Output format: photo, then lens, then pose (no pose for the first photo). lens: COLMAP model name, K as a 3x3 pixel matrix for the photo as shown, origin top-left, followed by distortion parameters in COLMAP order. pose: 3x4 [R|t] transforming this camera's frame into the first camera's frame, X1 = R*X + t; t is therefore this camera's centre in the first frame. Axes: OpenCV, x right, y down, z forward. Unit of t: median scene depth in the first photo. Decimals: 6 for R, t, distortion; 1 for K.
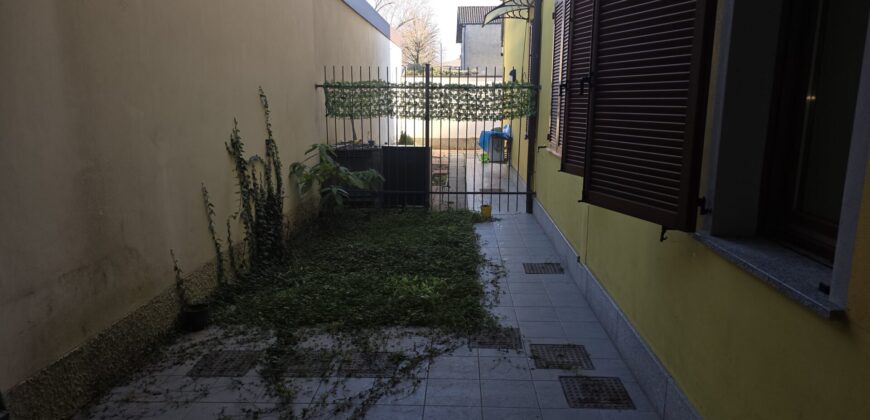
lens RADIAL K [[541.5, 0, 437.4], [0, 541.5, 201.6], [0, 0, 1]] dist [0.148936, -0.135639]
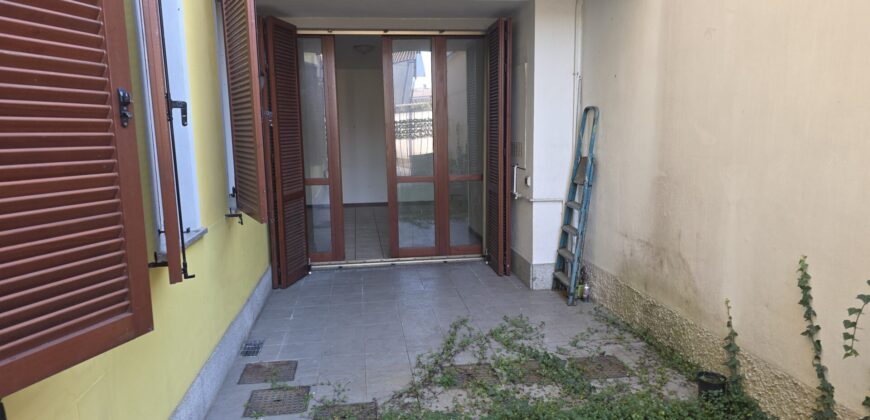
lens RADIAL K [[541.5, 0, 437.4], [0, 541.5, 201.6], [0, 0, 1]] dist [0.148936, -0.135639]
pose [[-0.982190, 0.046144, -0.182138, 0.118617], [-0.014082, 0.948570, 0.316254, -0.366462], [0.187364, 0.313187, -0.931026, 1.920059]]
